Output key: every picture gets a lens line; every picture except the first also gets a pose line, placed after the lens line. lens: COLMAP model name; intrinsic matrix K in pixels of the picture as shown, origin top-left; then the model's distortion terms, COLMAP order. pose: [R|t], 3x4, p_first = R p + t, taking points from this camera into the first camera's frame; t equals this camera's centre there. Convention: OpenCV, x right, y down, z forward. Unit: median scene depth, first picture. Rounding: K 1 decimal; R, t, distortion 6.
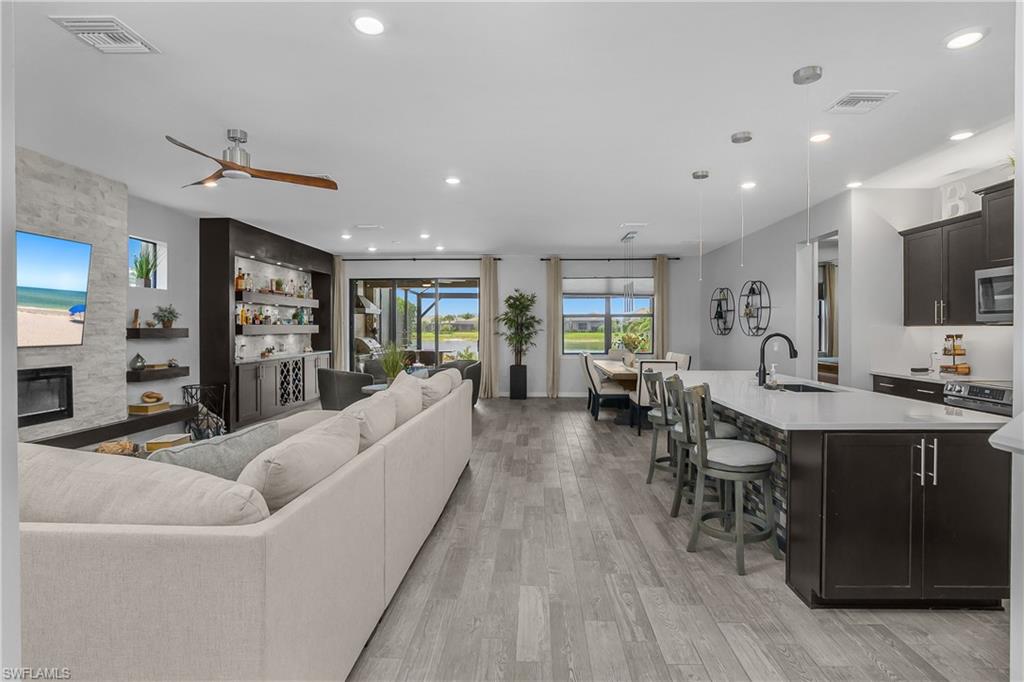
lens RADIAL K [[508.3, 0, 517.3], [0, 508.3, 332.1], [0, 0, 1]] dist [-0.027413, 0.009574]
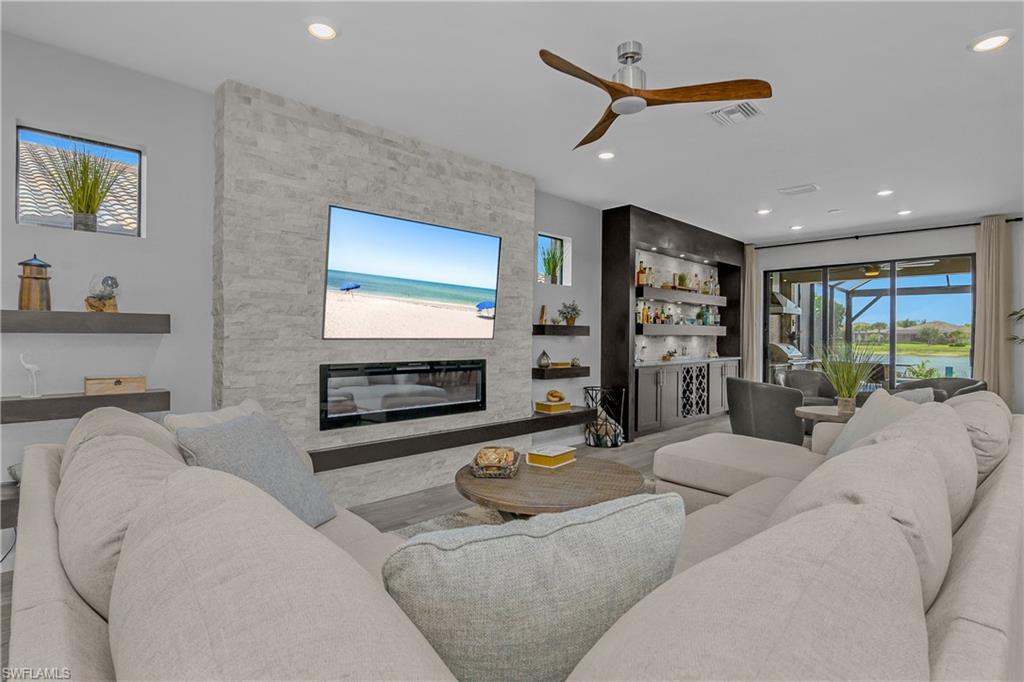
lens RADIAL K [[508.3, 0, 514.5], [0, 508.3, 336.7], [0, 0, 1]] dist [-0.027413, 0.009574]
pose [[0.726401, 0.006187, -0.687243, -0.110728], [-0.012985, 0.999905, -0.004723, 0.020295], [0.687149, 0.012355, 0.726412, 0.230073]]
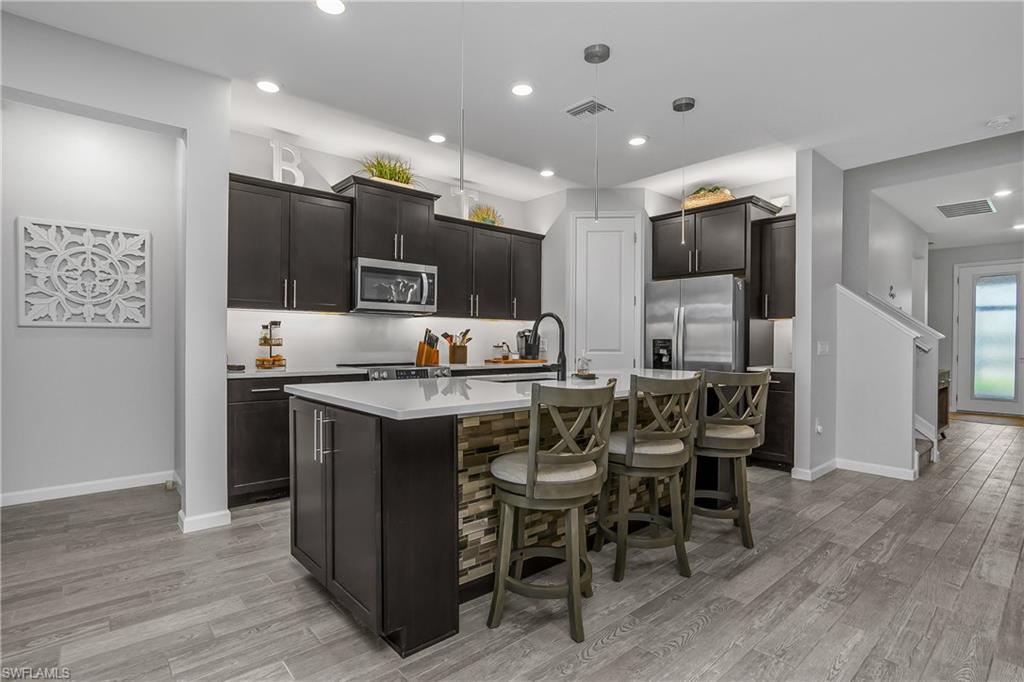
lens RADIAL K [[508.3, 0, 509.6], [0, 508.3, 337.9], [0, 0, 1]] dist [-0.027413, 0.009574]
pose [[-0.684253, 0.003050, 0.729239, -0.015825], [0.000690, 0.999994, -0.003535, 0.030299], [-0.729245, -0.001916, -0.684250, 1.067576]]
